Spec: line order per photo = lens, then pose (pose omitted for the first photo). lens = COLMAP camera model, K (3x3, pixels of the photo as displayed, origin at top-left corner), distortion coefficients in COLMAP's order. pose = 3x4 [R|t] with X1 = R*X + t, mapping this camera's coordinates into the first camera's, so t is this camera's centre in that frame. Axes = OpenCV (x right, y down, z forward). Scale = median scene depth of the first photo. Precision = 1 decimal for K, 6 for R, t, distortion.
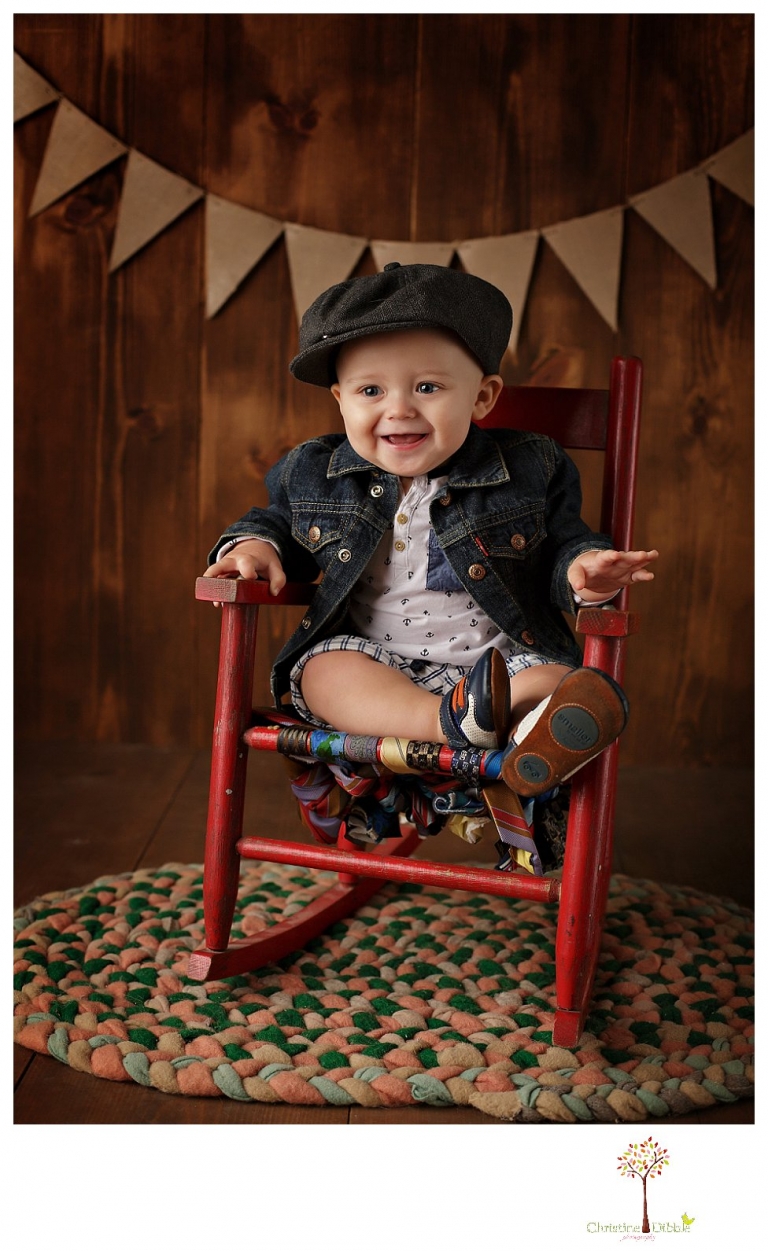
lens RADIAL K [[1679.5, 0, 402.1], [0, 1679.5, 624.9], [0, 0, 1]] dist [-0.154856, 0.053375]
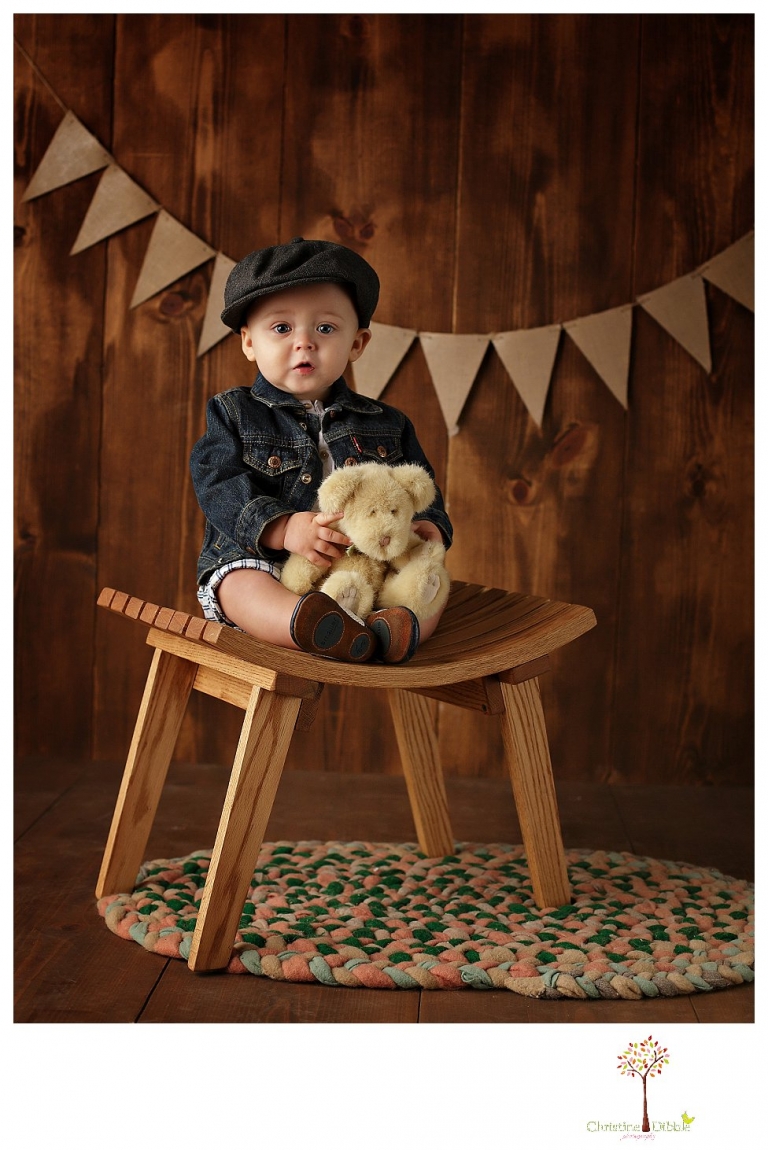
lens RADIAL K [[1862.7, 0, 385.9], [0, 1862.7, 500.0], [0, 0, 1]] dist [-0.153513, 0.006247]
pose [[0.999779, 0.004895, -0.020468, -0.014237], [-0.007447, 0.991933, -0.126548, 0.056015], [0.019684, 0.126673, 0.991749, -0.300481]]
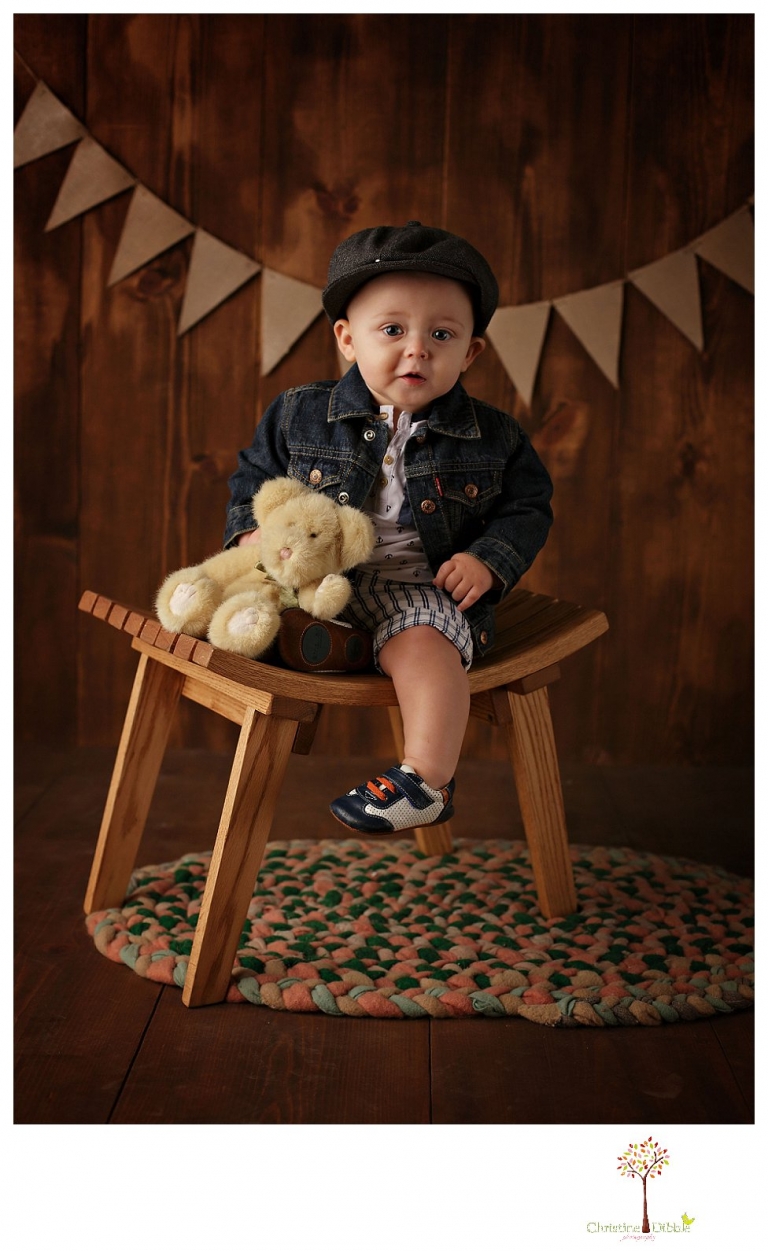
lens RADIAL K [[1695.4, 0, 410.1], [0, 1695.4, 604.0], [0, 0, 1]] dist [-0.147606, 0.044461]
pose [[0.999831, -0.002860, 0.018152, -0.036927], [0.003480, 0.999407, -0.034248, 0.014037], [-0.018043, 0.034305, 0.999249, -0.165339]]
